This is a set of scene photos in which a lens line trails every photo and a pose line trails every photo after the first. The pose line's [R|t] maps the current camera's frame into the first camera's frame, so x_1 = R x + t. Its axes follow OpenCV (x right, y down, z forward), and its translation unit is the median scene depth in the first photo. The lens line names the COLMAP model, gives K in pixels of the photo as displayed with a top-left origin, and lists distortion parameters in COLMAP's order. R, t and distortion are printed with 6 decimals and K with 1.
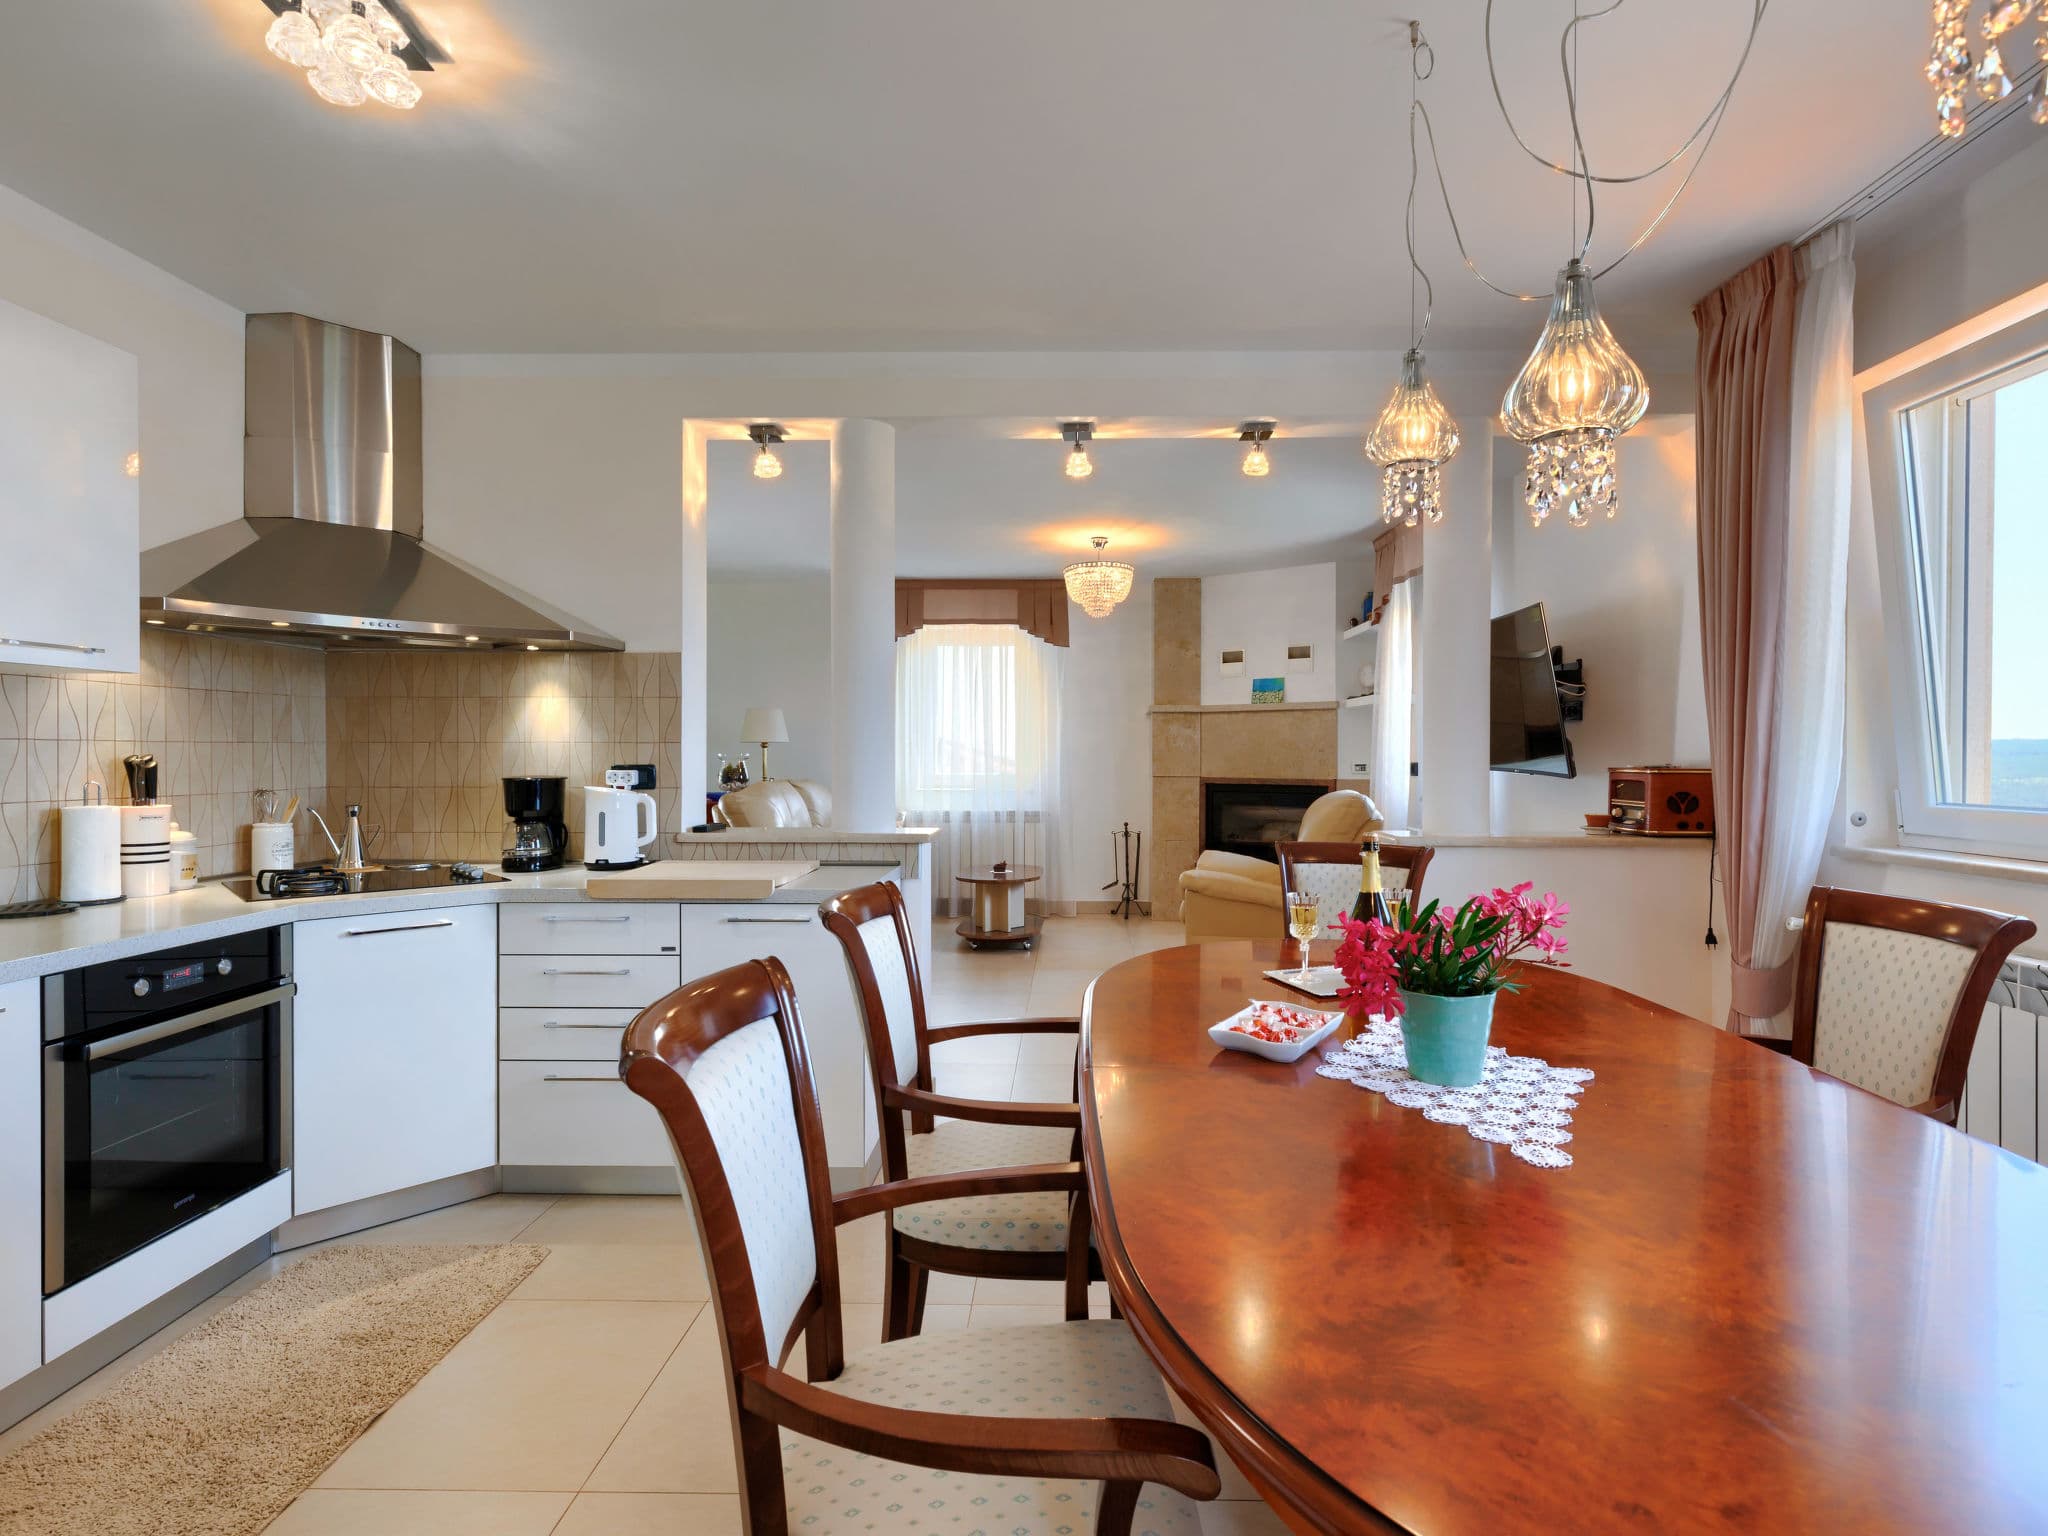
lens RADIAL K [[1021.5, 0, 1024.0], [0, 1021.5, 768.0], [0, 0, 1]] dist [-0.000983, 0.000478]
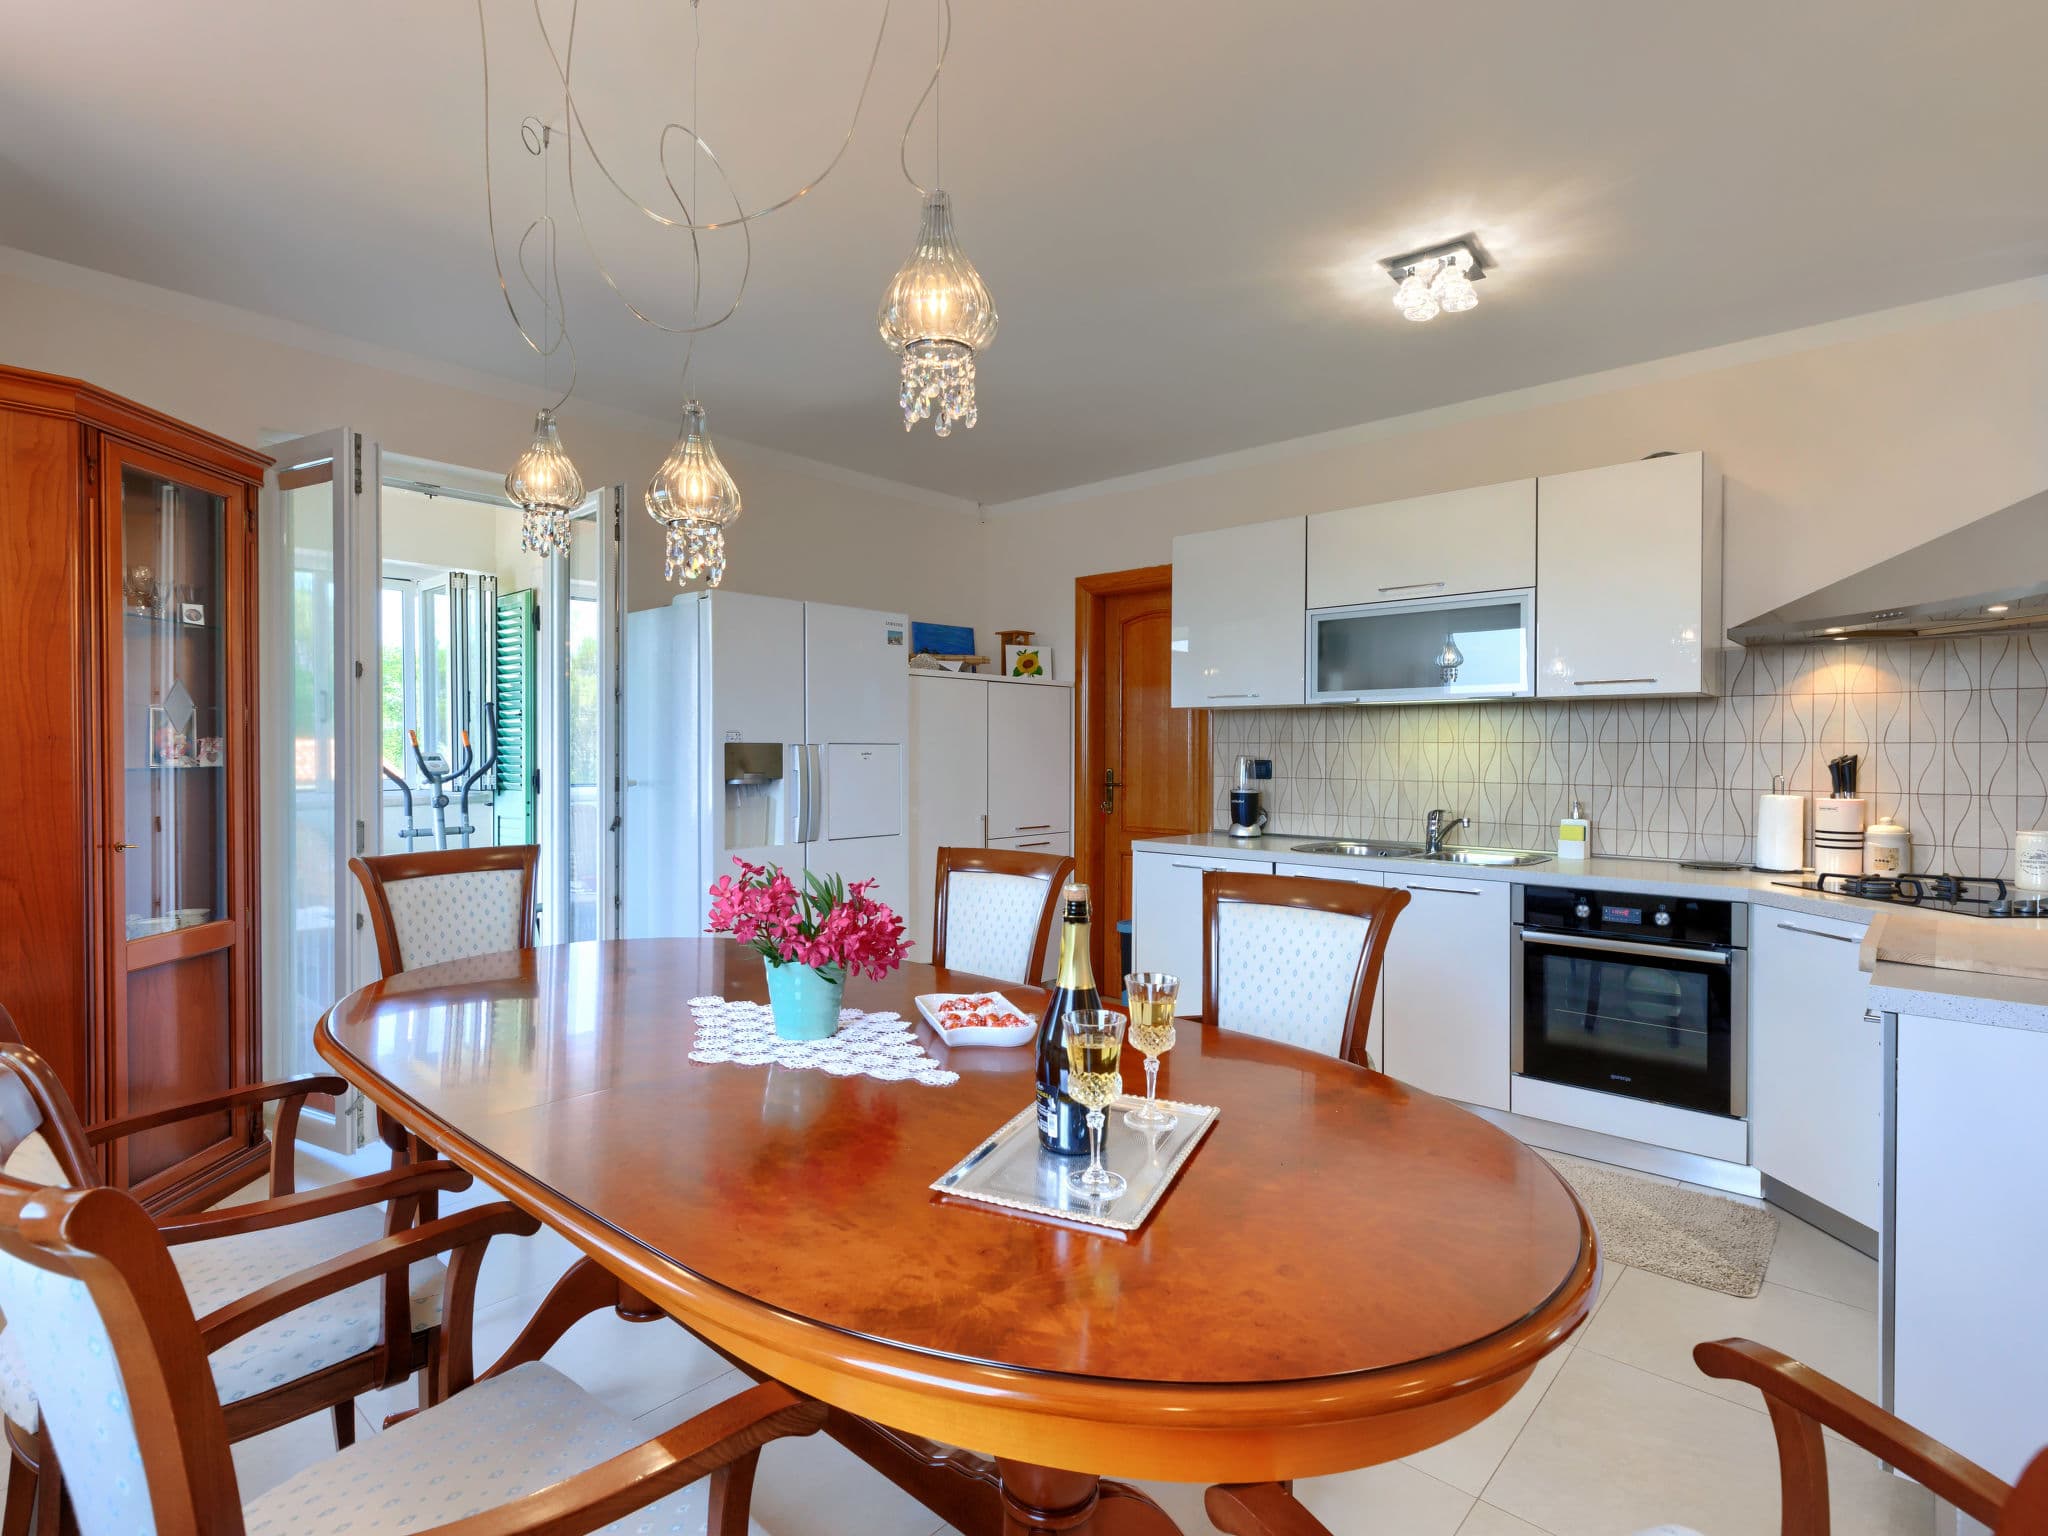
lens RADIAL K [[1021.5, 0, 1024.0], [0, 1021.5, 768.0], [0, 0, 1]] dist [-0.000983, 0.000478]
pose [[-0.638523, 0.008450, -0.769556, 0.489355], [-0.016290, 0.999567, 0.024491, -0.008561], [0.769430, 0.028174, -0.638109, 0.825390]]
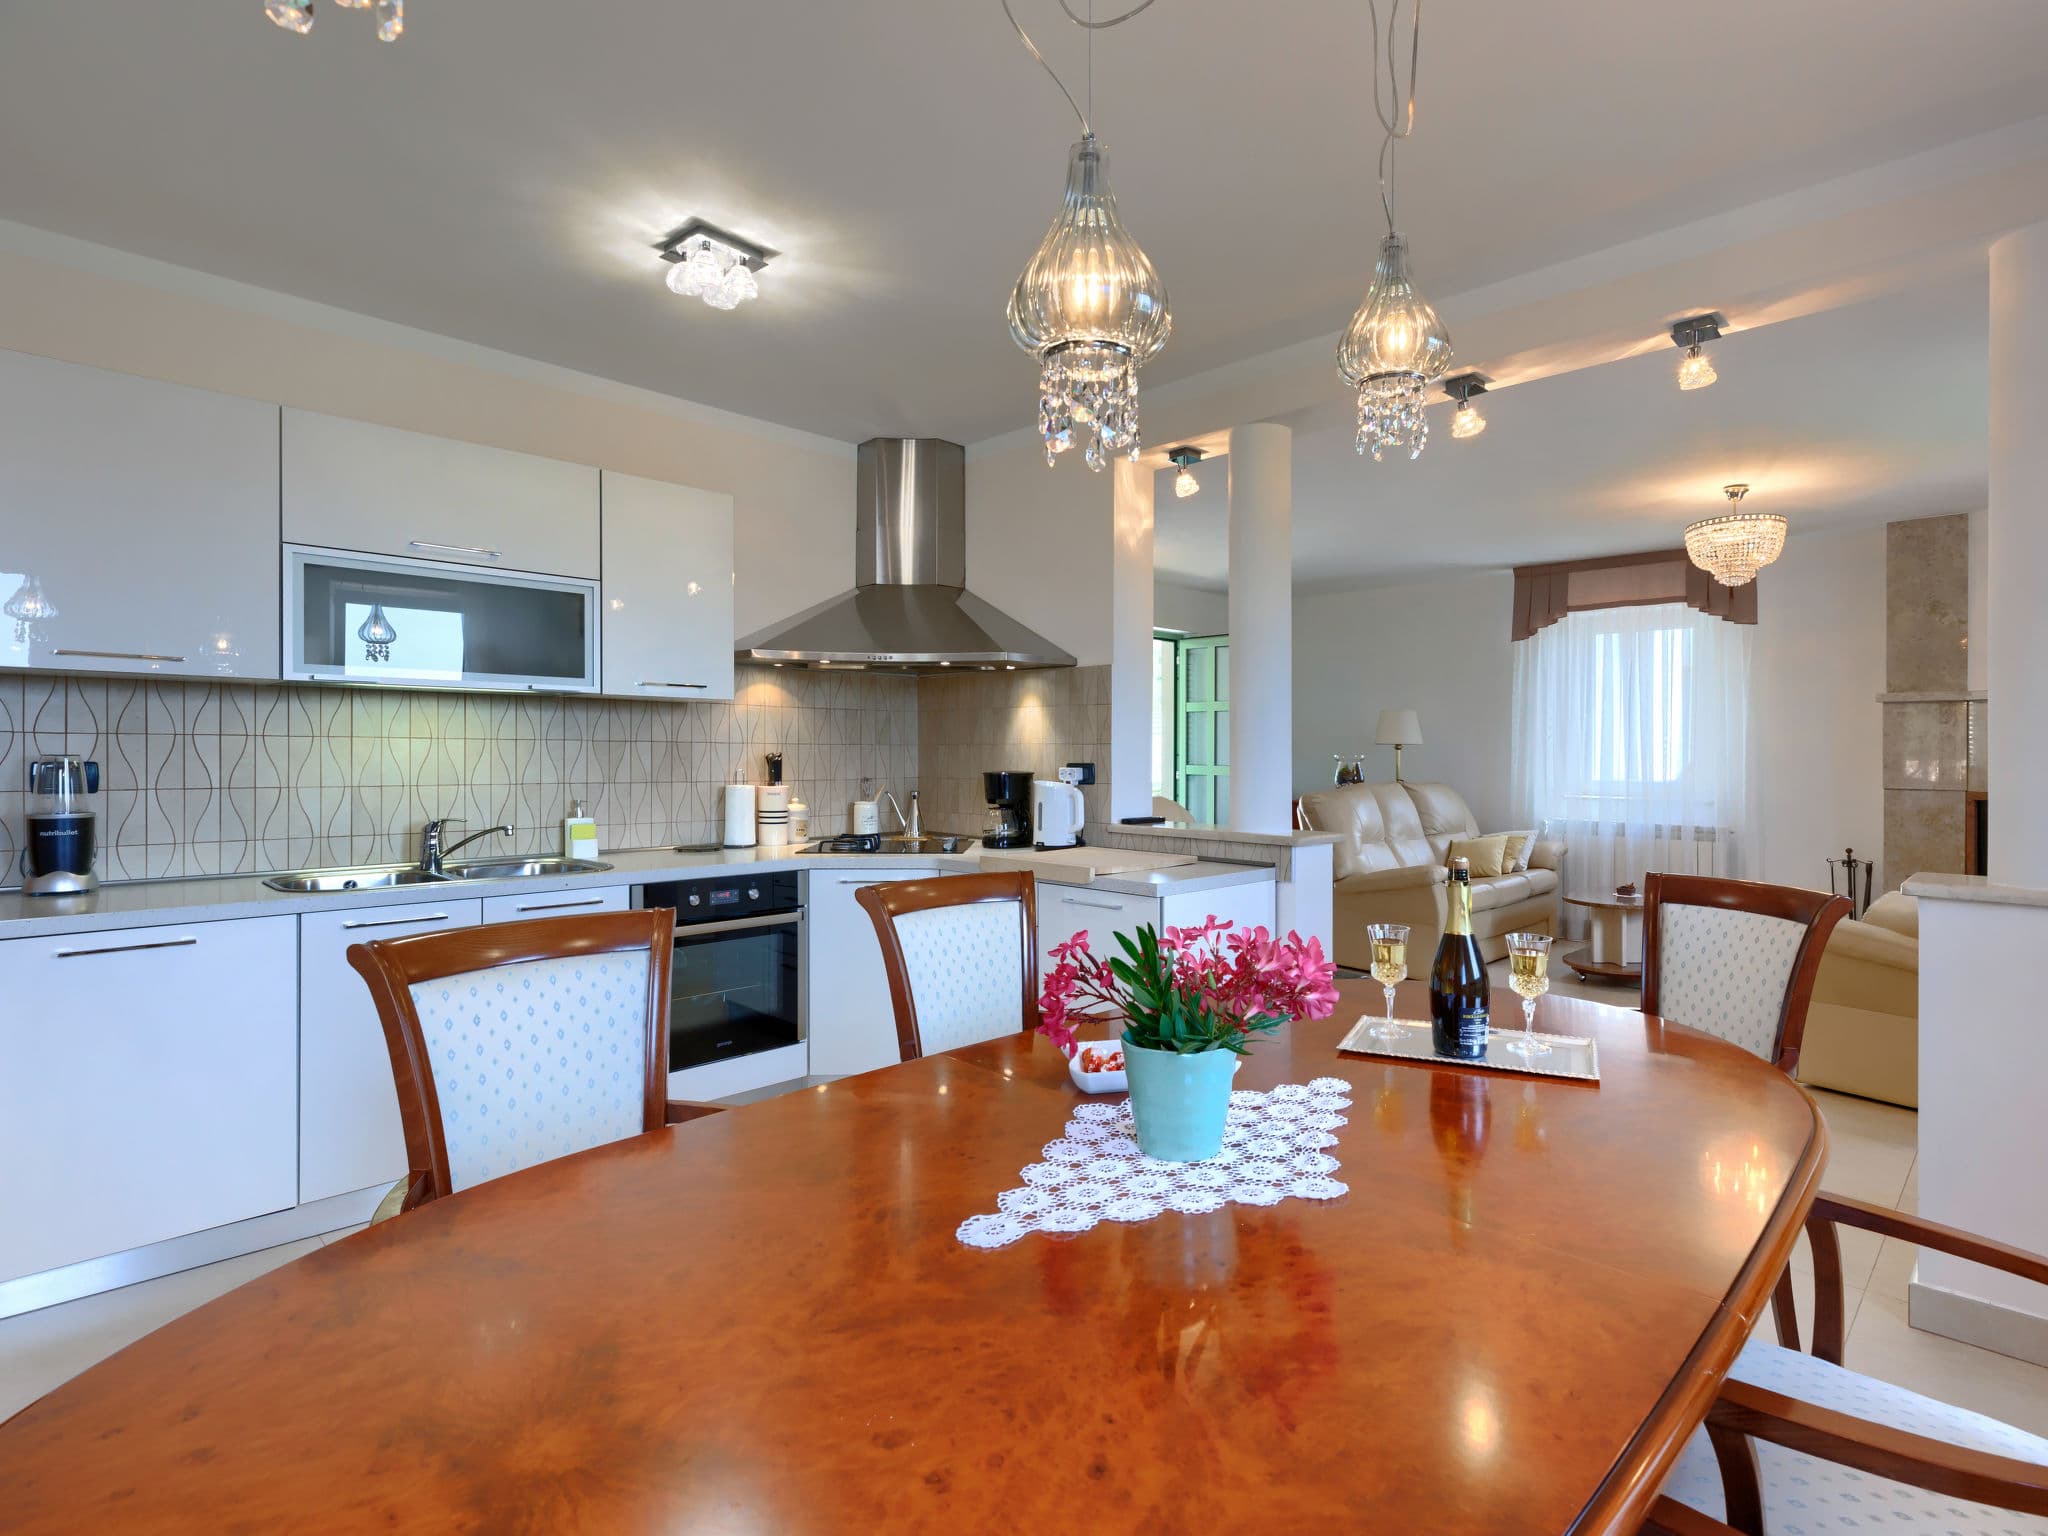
lens RADIAL K [[1003.7, 0, 1097.2], [0, 1003.7, 765.8], [0, 0, 1]] dist [-0.001161, 0.000126]
pose [[0.752608, 0.011512, -0.658368, 0.387775], [-0.014756, 0.999891, 0.000616, -0.001009], [0.658303, 0.009251, 0.752696, 0.153423]]
